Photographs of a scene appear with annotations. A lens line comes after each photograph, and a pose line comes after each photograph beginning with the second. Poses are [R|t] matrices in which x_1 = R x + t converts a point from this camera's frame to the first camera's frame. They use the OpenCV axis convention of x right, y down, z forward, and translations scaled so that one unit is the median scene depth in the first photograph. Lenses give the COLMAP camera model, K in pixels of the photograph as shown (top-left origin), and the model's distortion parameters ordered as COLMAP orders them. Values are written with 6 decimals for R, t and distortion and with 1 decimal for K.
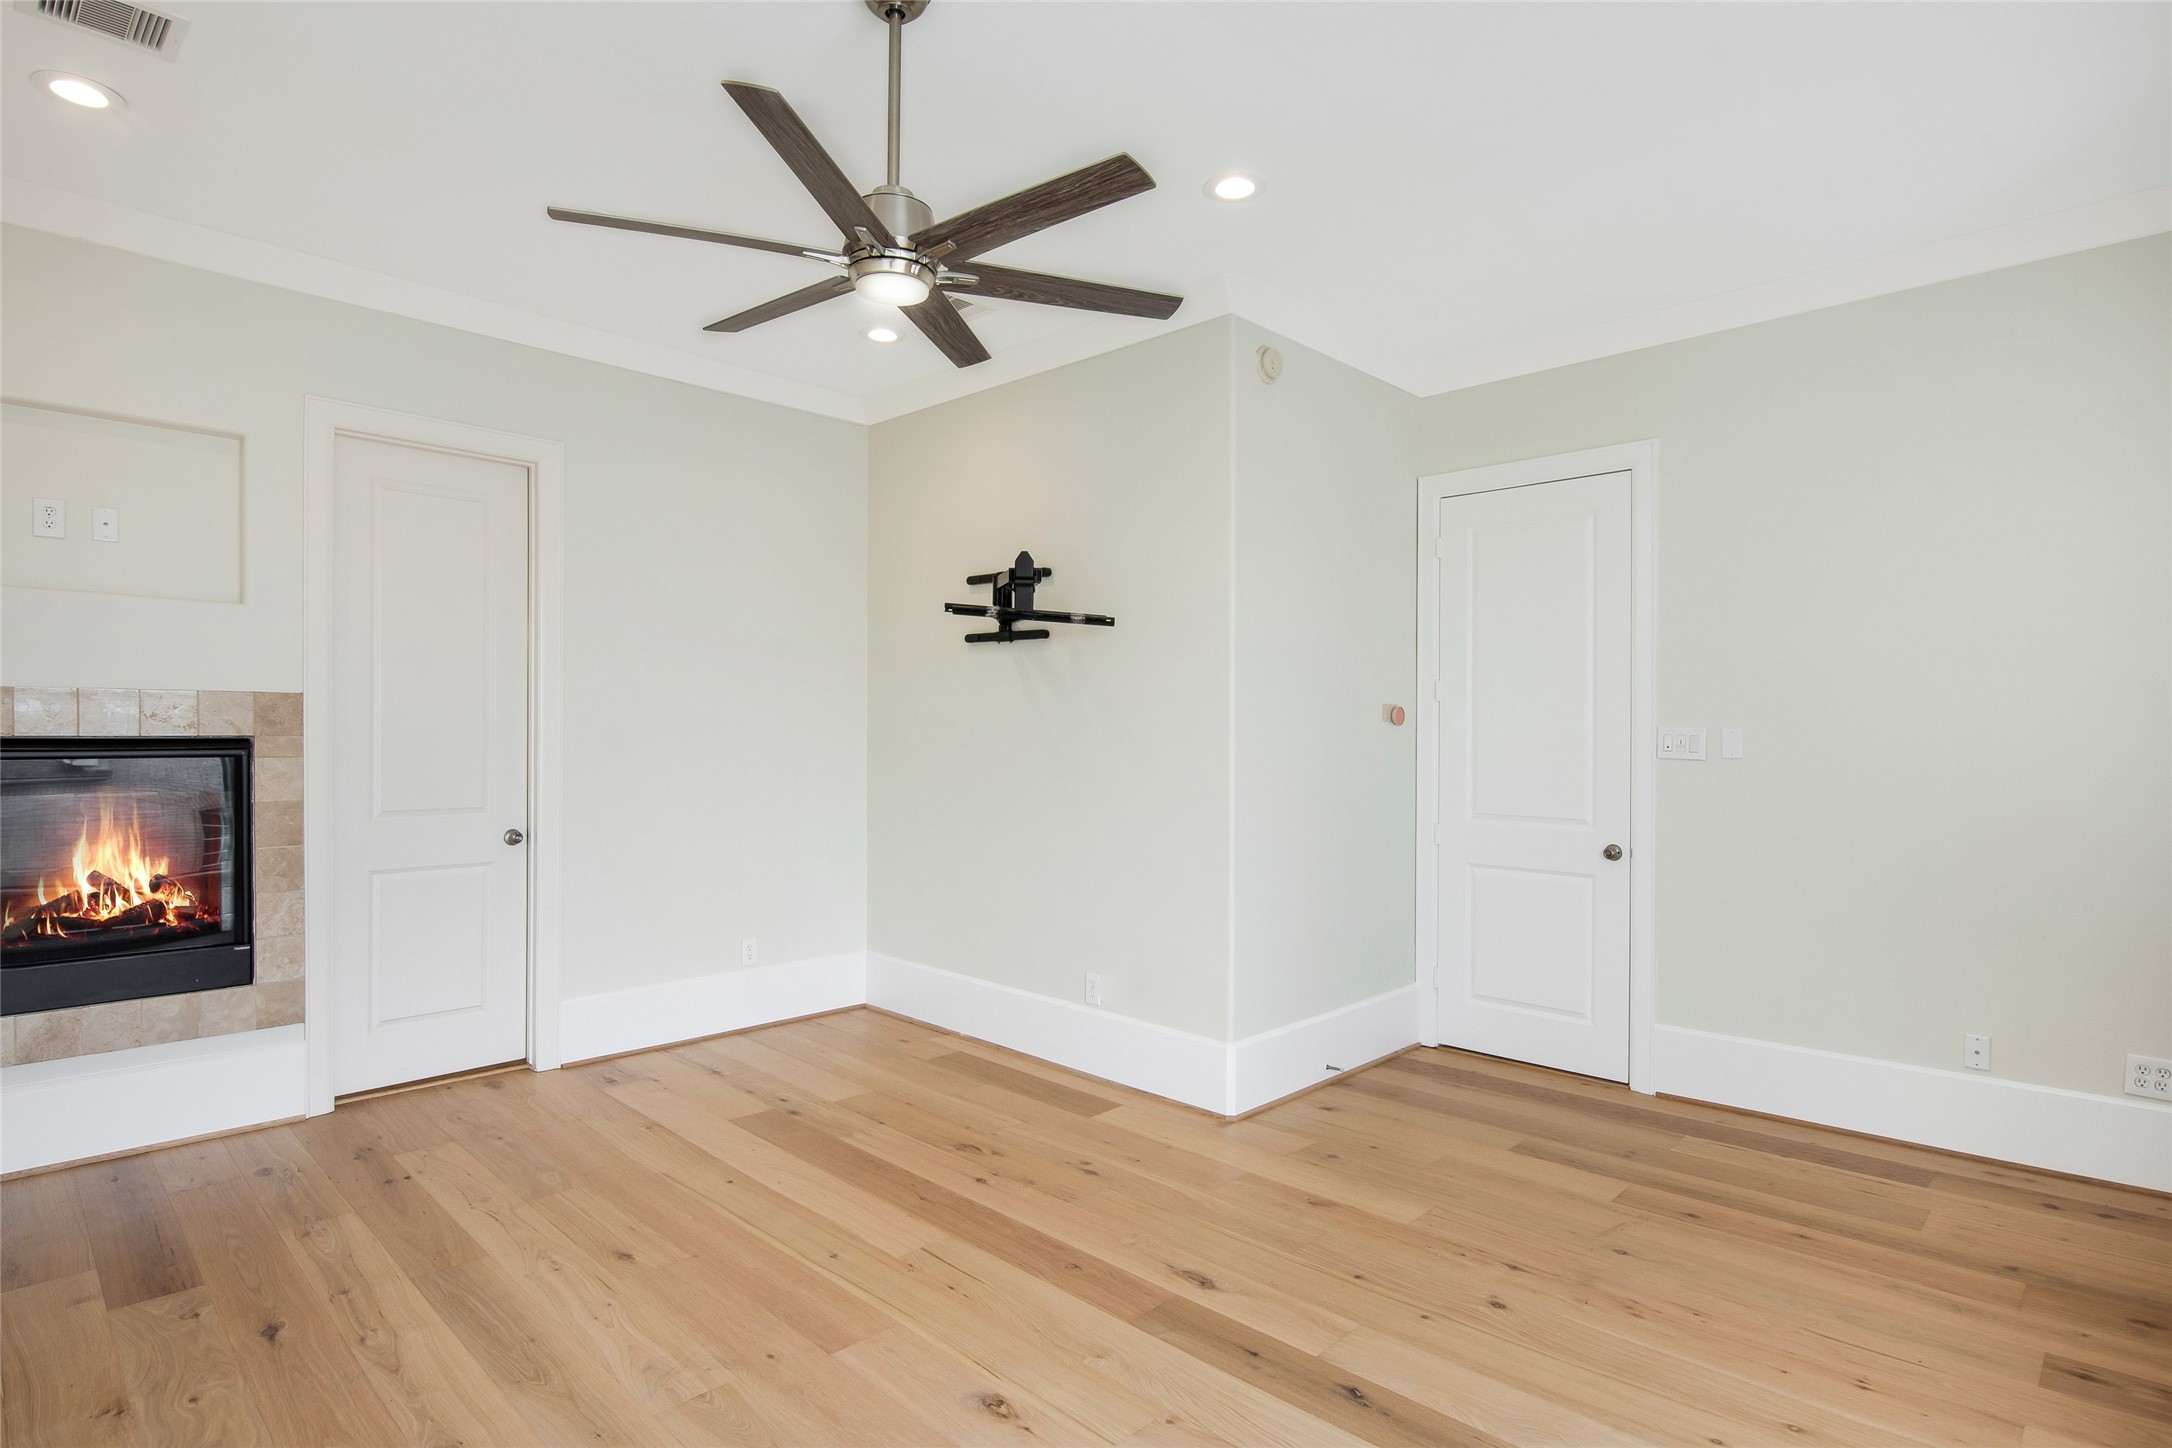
lens RADIAL K [[1095.6, 0, 1078.1], [0, 1095.6, 730.7], [0, 0, 1]] dist [-0.015735, -0.001909]
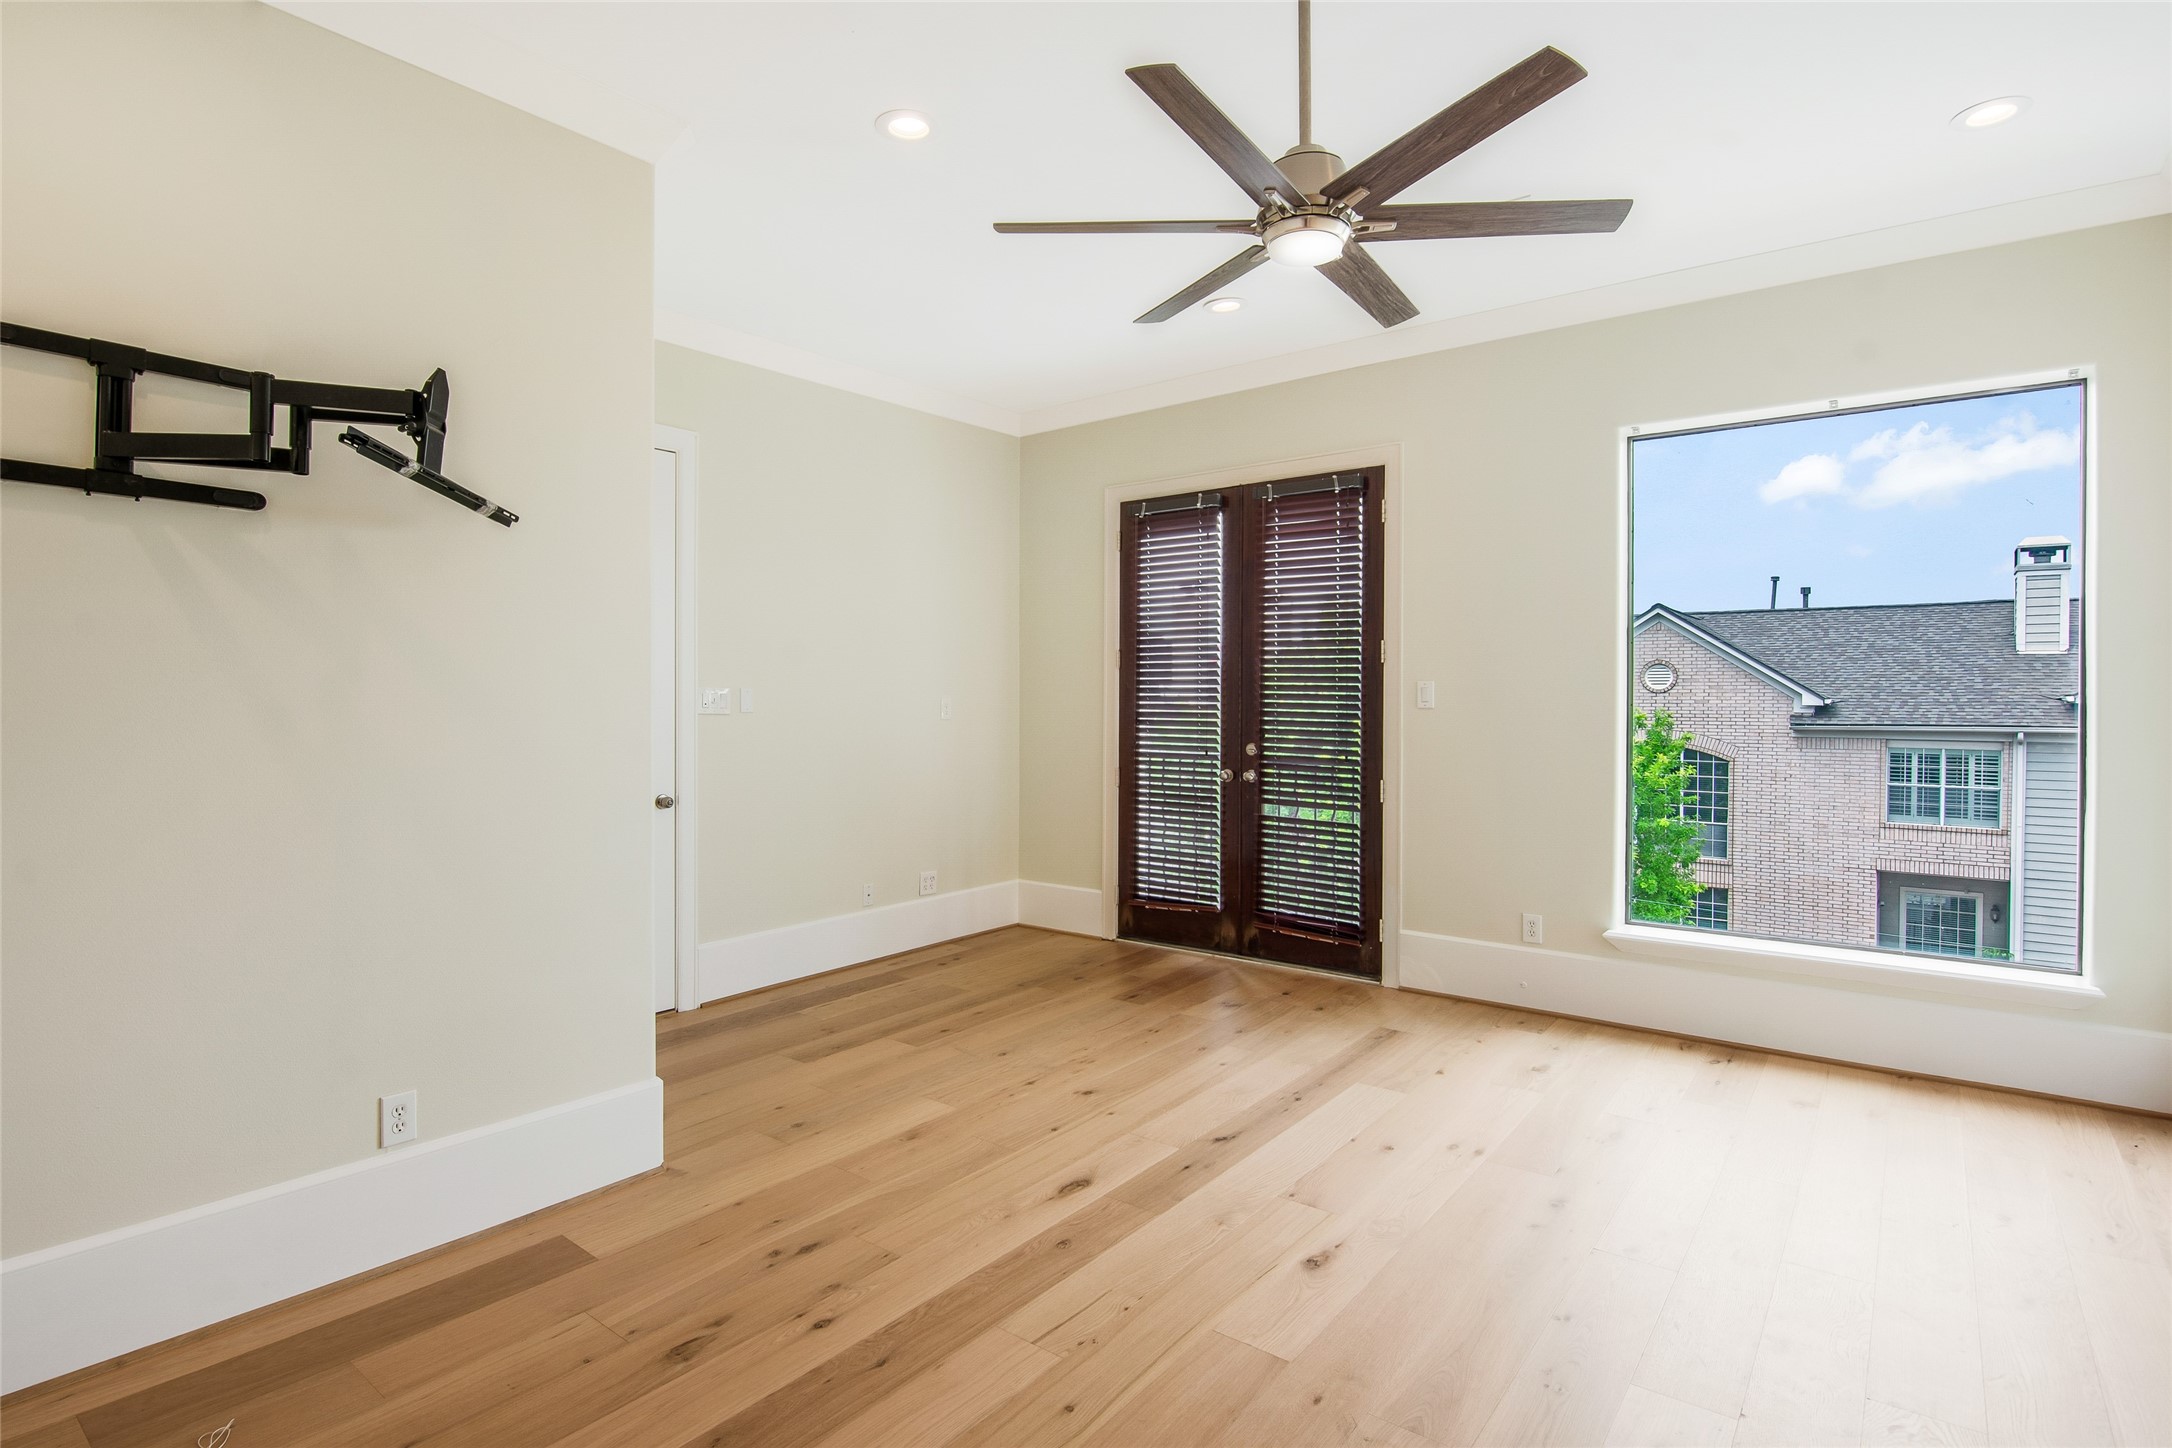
lens RADIAL K [[1095.6, 0, 1041.9], [0, 1095.6, 701.1], [0, 0, 1]] dist [-0.015735, -0.001909]
pose [[-0.091290, -0.007046, 0.995799, -0.784725], [-0.002663, 0.999973, 0.006831, 0.003471], [-0.995821, -0.002029, -0.091306, 0.904365]]
